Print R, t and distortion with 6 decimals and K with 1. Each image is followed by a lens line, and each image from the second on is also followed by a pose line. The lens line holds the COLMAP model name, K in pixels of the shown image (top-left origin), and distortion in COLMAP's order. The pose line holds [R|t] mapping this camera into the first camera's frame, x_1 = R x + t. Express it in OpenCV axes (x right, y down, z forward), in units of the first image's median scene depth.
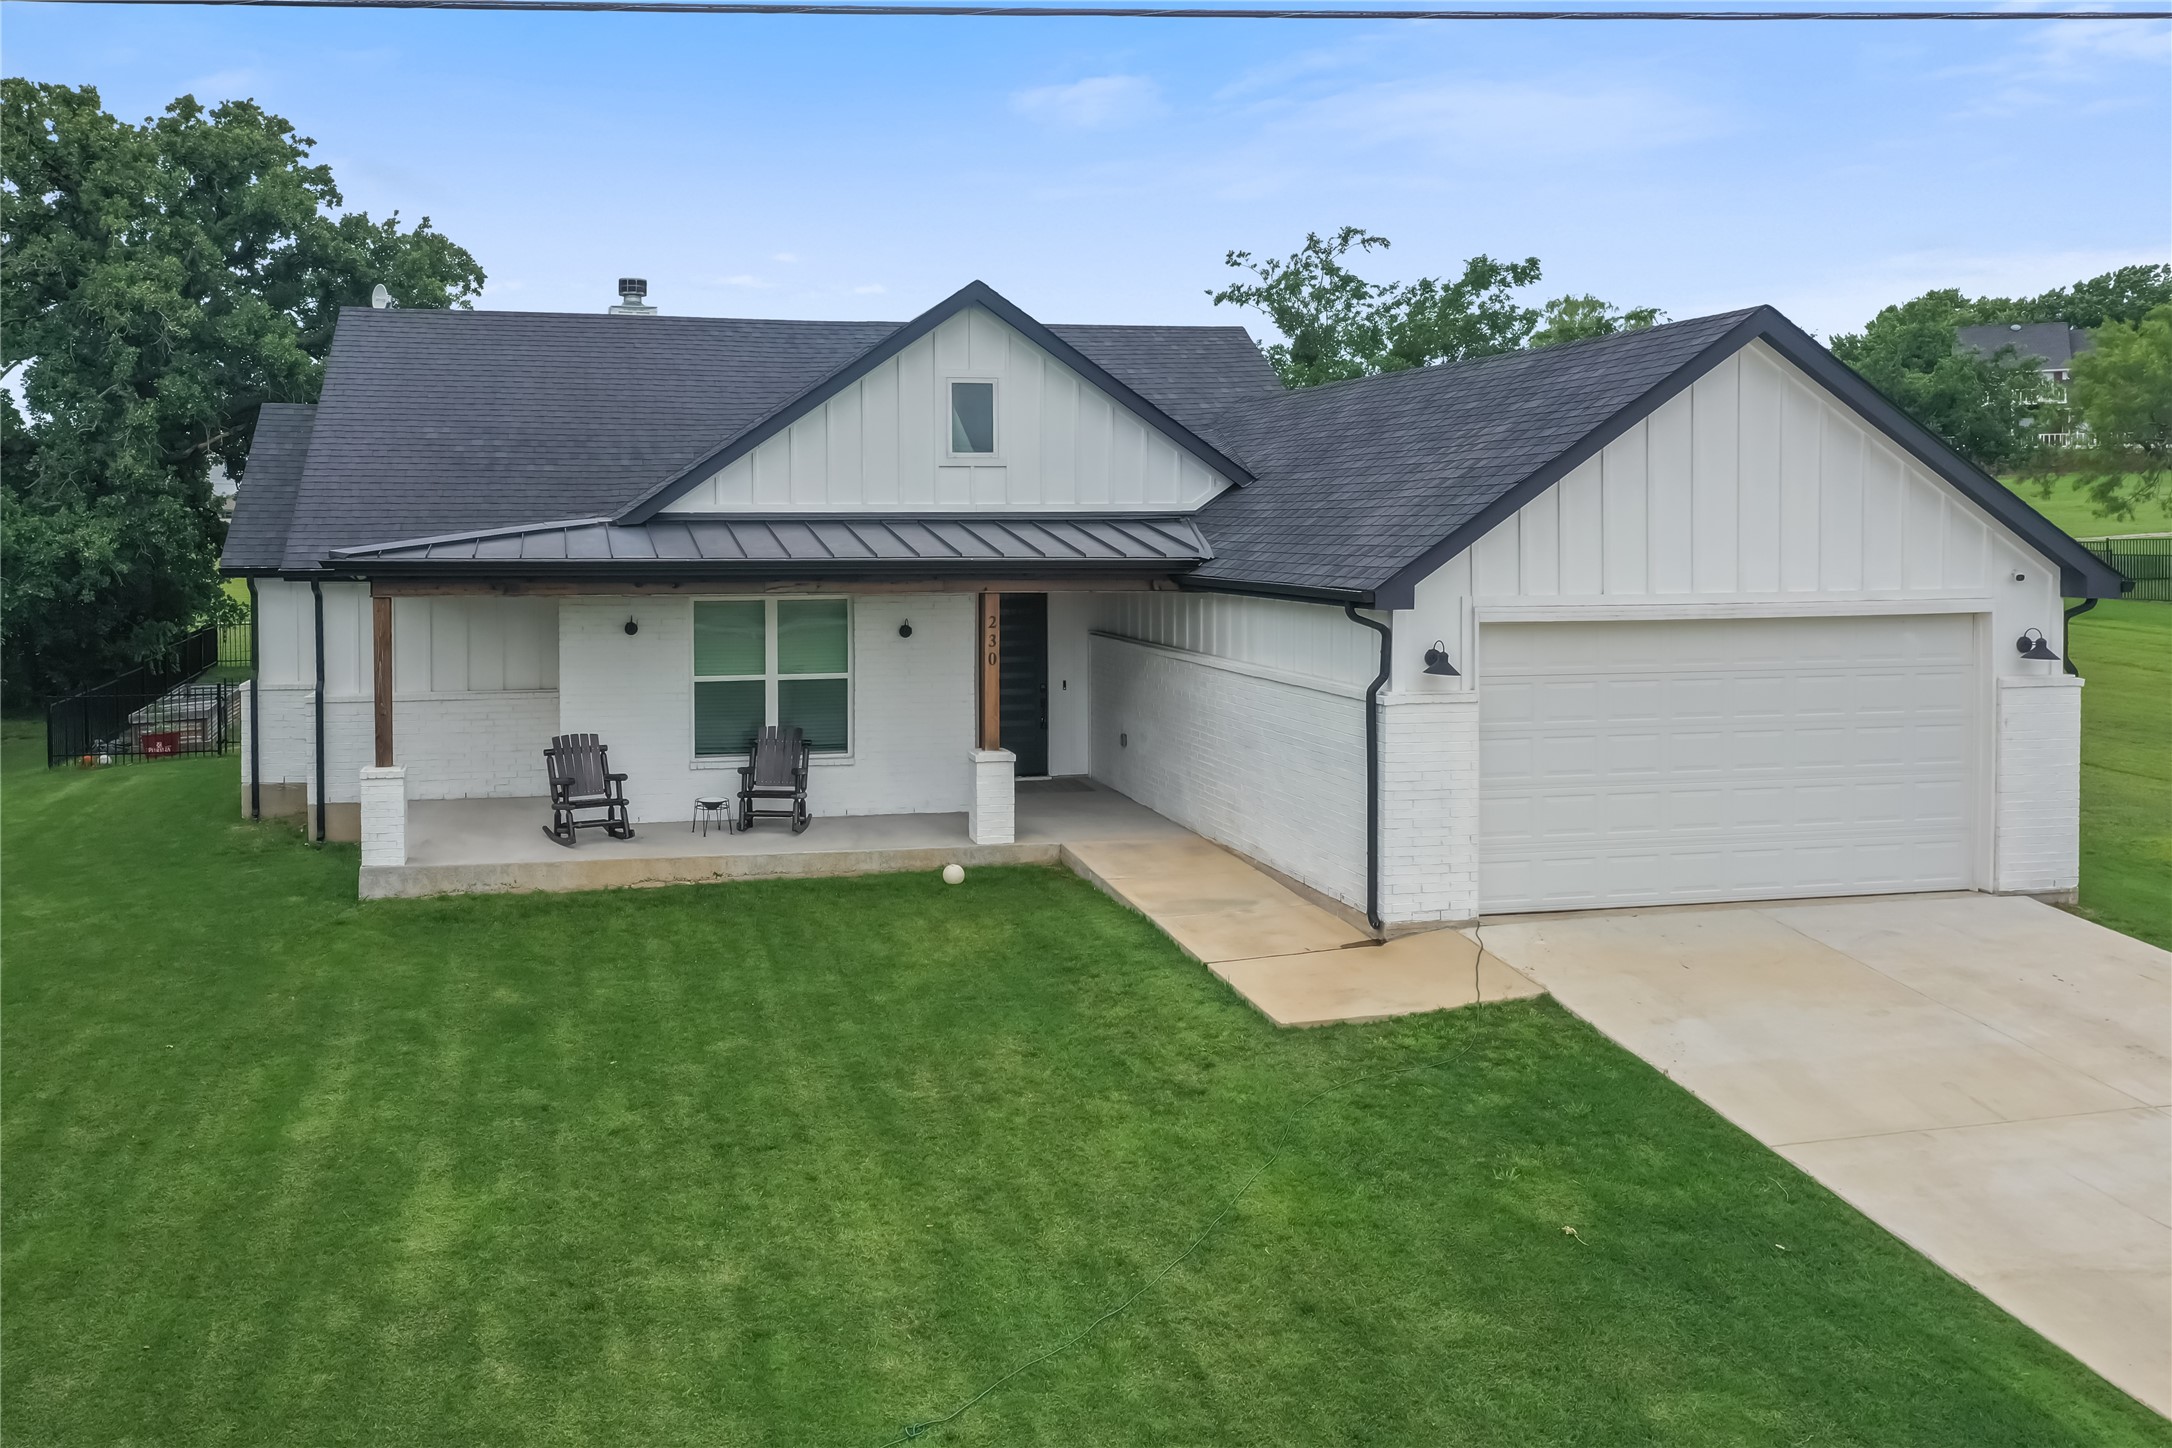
lens RADIAL K [[1774.5, 0, 1097.5], [0, 1774.5, 731.3], [0, 0, 1]] dist [0.004500, 0.003514]
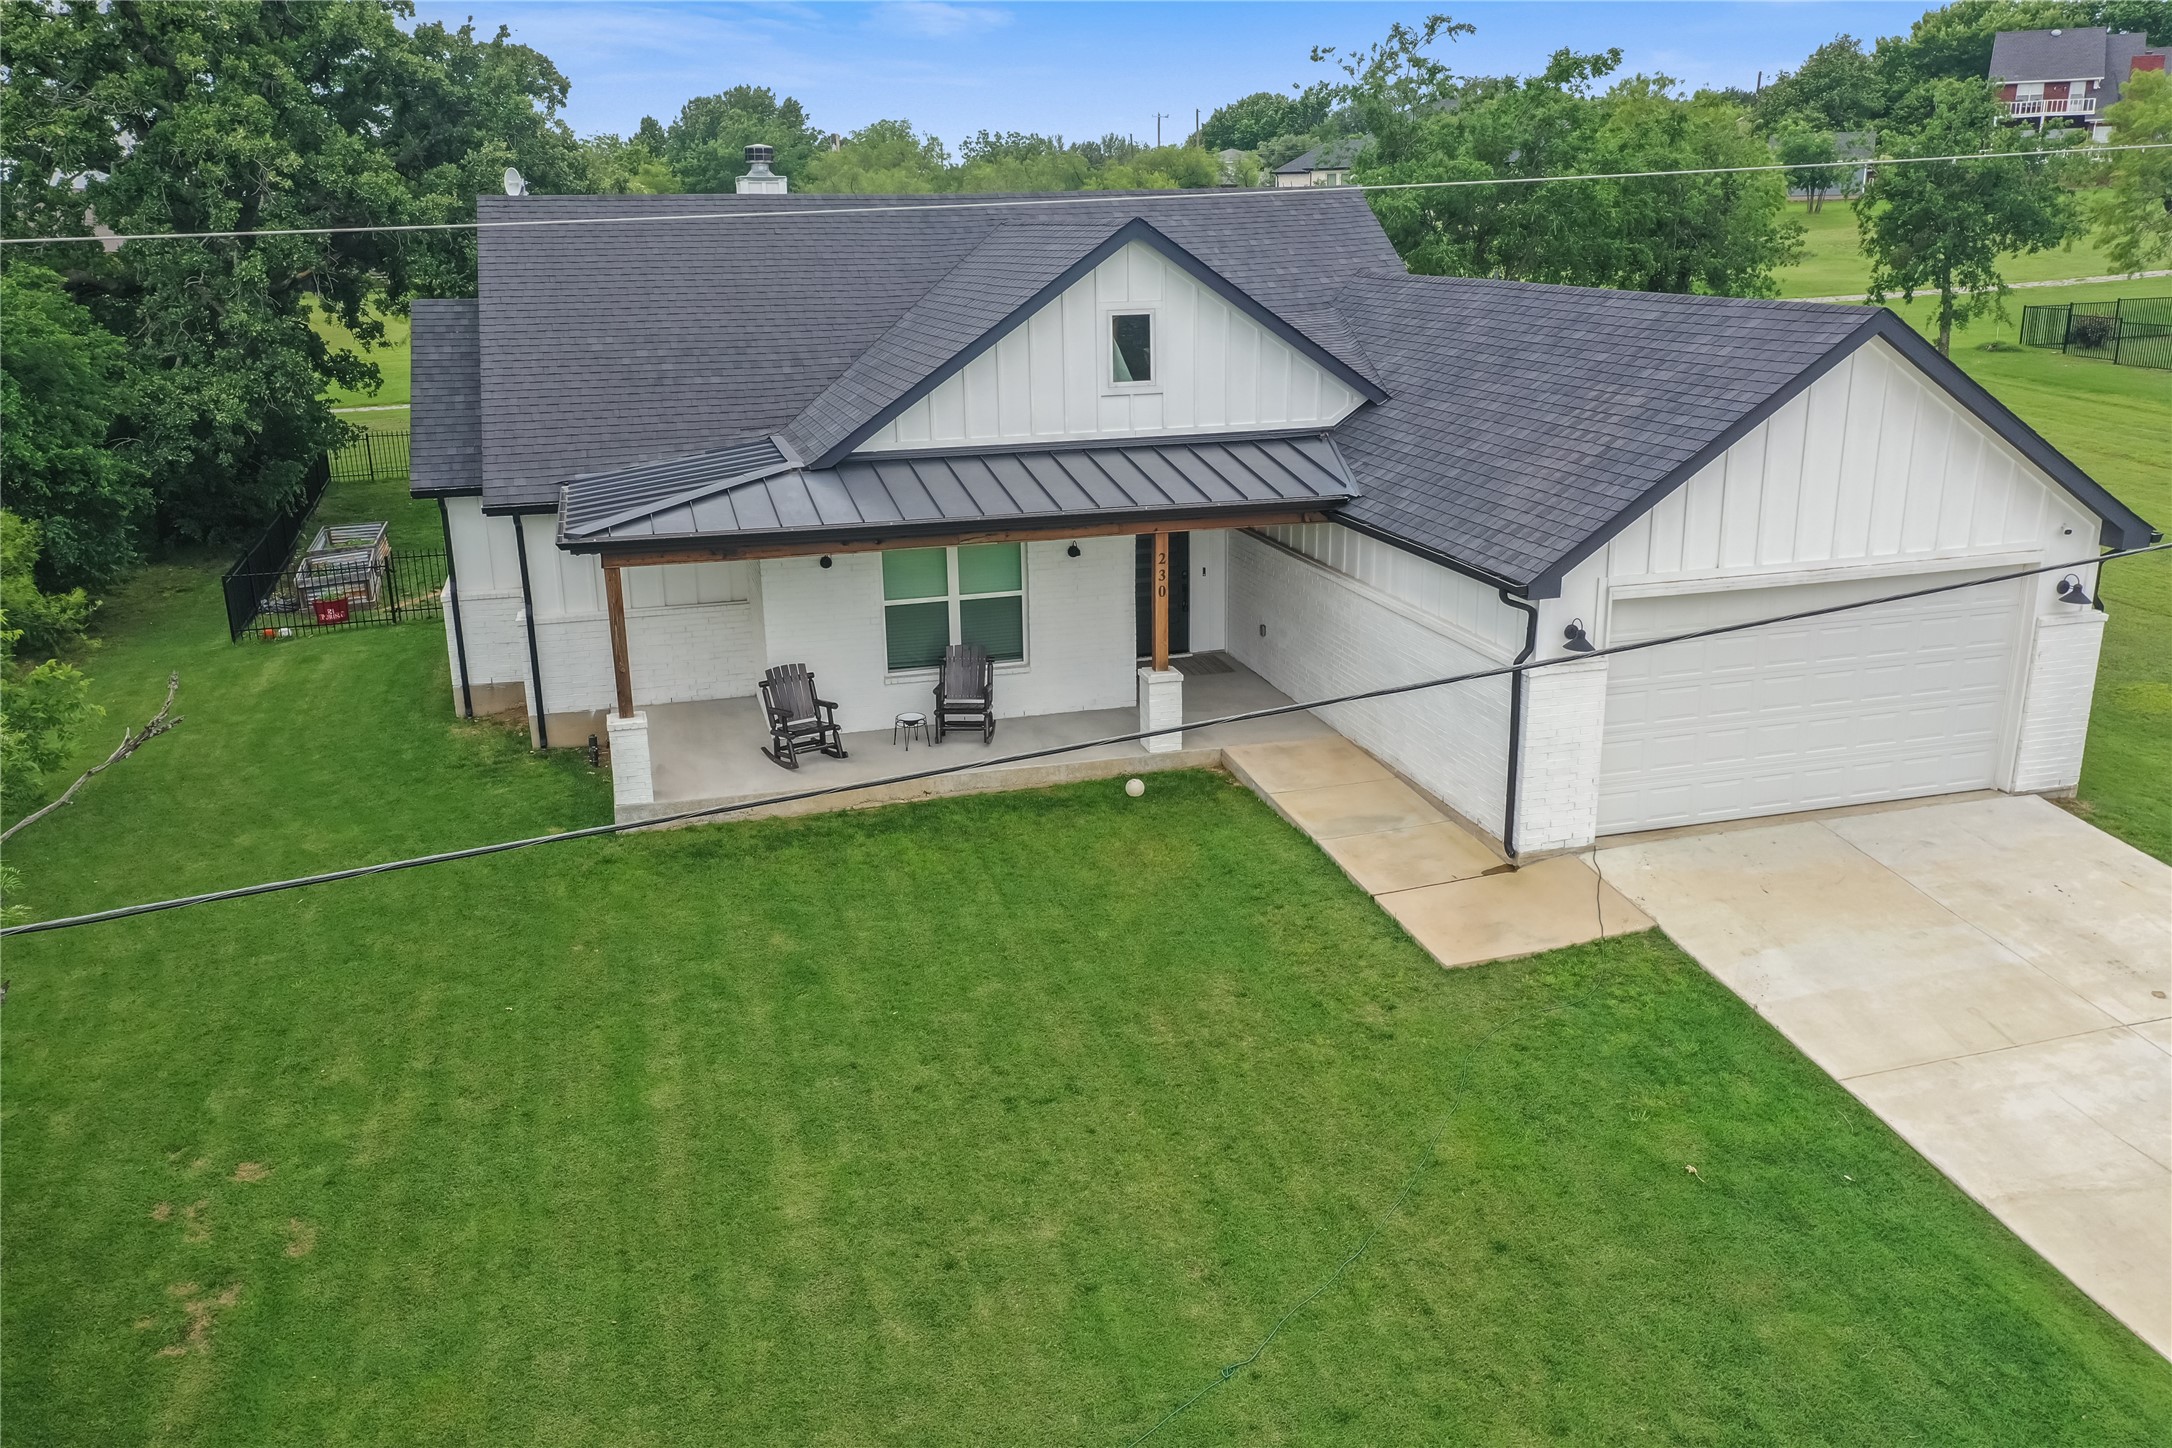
lens RADIAL K [[1807.1, 0, 1165.4], [0, 1807.1, 728.7], [0, 0, 1]] dist [0.014629, 0.001614]
pose [[0.996769, -0.024172, 0.076593, -0.170036], [0.001703, 0.959784, 0.280733, -0.321418], [-0.080298, -0.279696, 0.956725, -0.121702]]
